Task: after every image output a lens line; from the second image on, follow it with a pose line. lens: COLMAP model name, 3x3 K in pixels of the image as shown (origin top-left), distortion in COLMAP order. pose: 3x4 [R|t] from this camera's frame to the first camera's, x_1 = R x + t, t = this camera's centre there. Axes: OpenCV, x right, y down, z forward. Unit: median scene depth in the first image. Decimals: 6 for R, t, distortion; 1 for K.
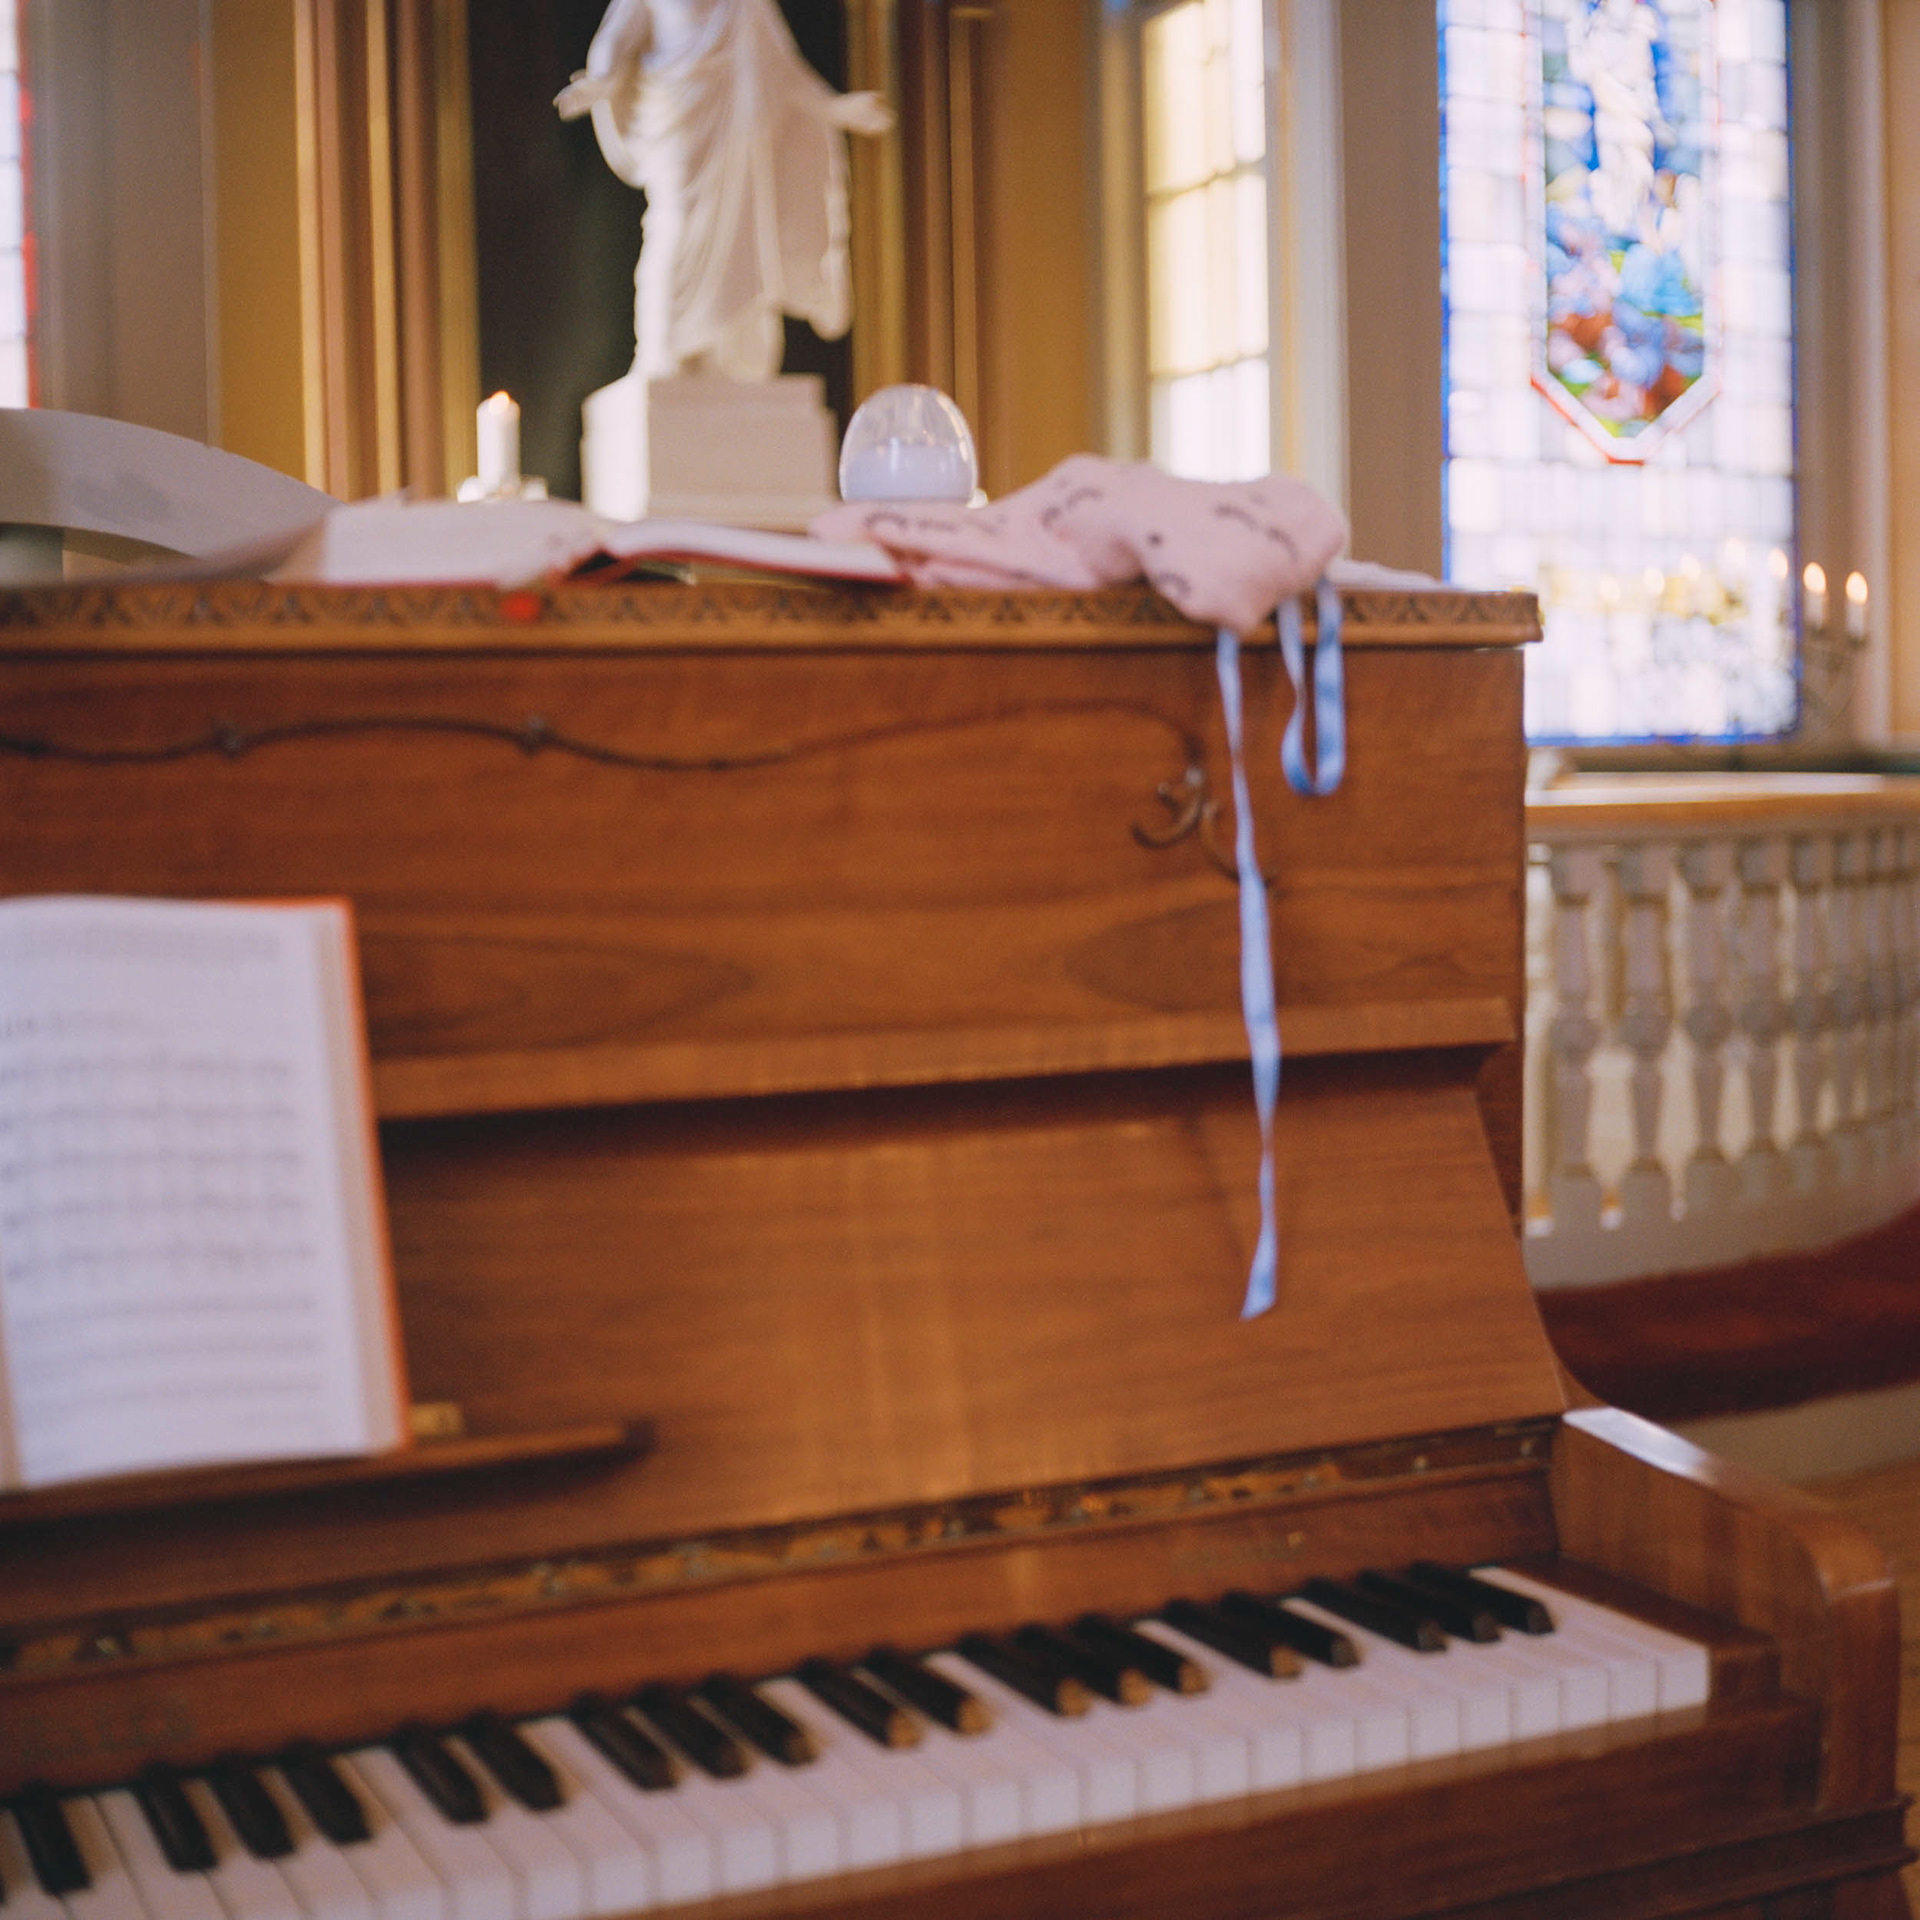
lens RADIAL K [[2910.2, 0, 960.0], [0, 2910.2, 960.0], [0, 0, 1]] dist [-0.034643, 0.033637]
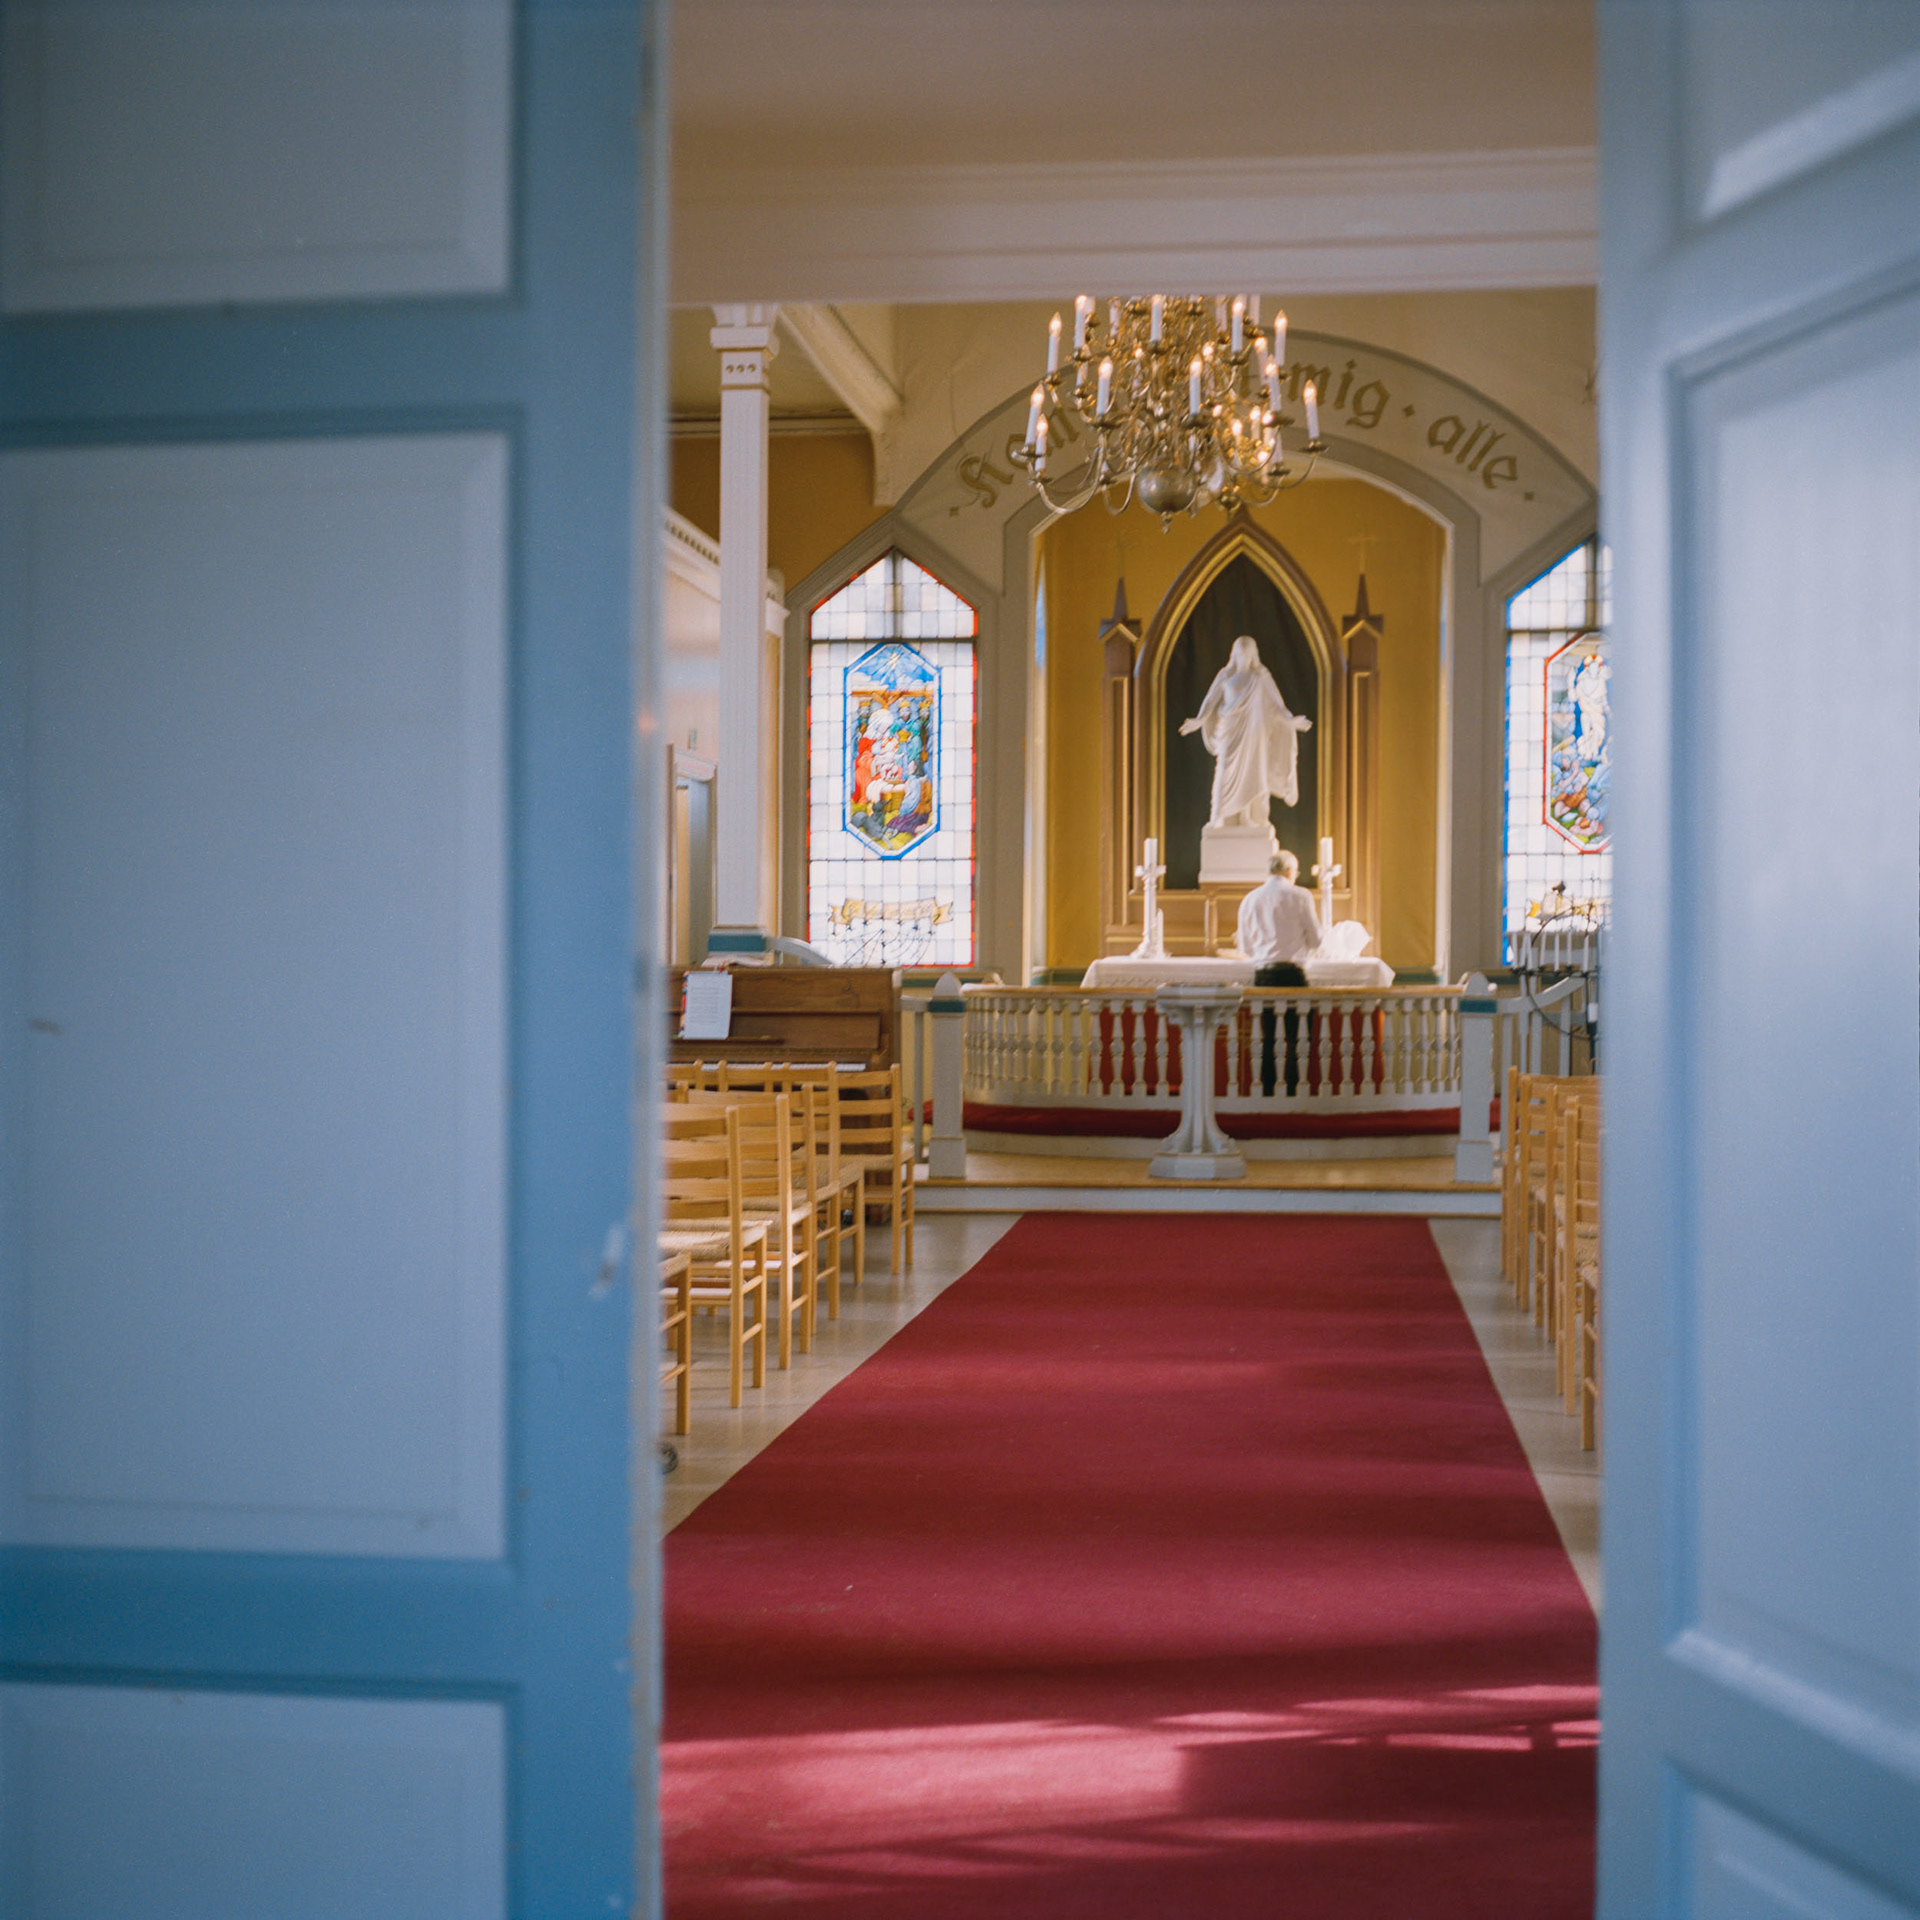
lens RADIAL K [[2910.2, 0, 960.0], [0, 2910.2, 960.0], [0, 0, 1]] dist [-0.034643, 0.033637]
pose [[0.838597, 0.023975, -0.544224, 1.127980], [-0.054024, 0.997766, -0.039289, 0.042410], [0.542067, 0.062349, 0.838019, -1.341372]]
